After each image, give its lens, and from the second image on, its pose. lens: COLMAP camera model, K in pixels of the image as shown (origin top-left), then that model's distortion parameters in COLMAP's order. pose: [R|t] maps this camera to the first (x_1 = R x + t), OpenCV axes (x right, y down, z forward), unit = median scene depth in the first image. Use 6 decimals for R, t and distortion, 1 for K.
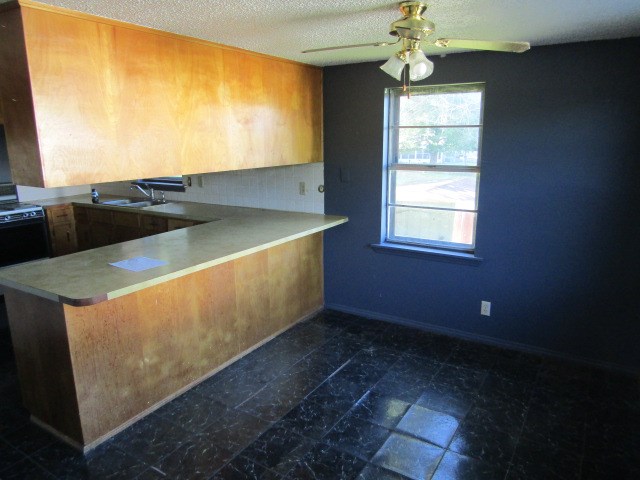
lens RADIAL K [[450.2, 0, 319.9], [0, 450.2, 240.1], [0, 0, 1]] dist [-0.012125, -0.006346]
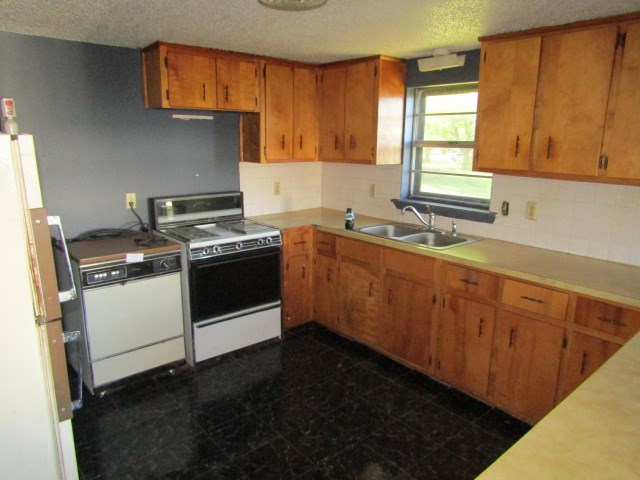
lens RADIAL K [[450.2, 0, 321.5], [0, 450.2, 242.7], [0, 0, 1]] dist [-0.012125, -0.006346]
pose [[0.958664, 0.088423, -0.270454, -0.355992], [-0.085735, 0.996080, 0.021762, -0.073401], [0.271318, 0.002325, 0.962487, 0.335070]]
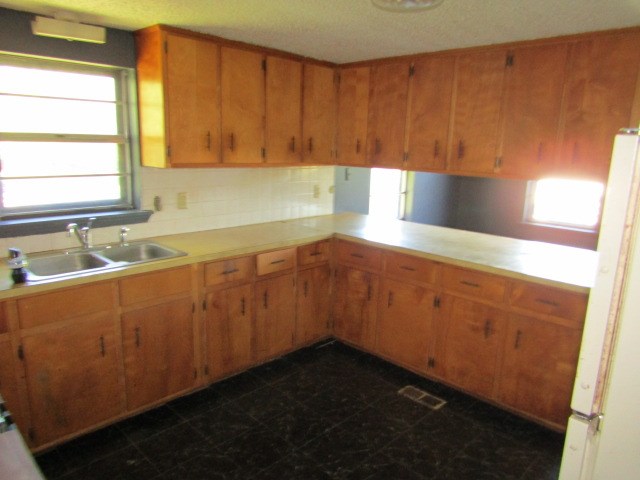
lens RADIAL K [[450.2, 0, 321.1], [0, 450.2, 239.2], [0, 0, 1]] dist [-0.012125, -0.006346]
pose [[0.192108, -0.190452, 0.962716, -0.829156], [0.175110, 0.971898, 0.157325, -0.136938], [-0.965625, 0.138358, 0.220060, 0.649353]]
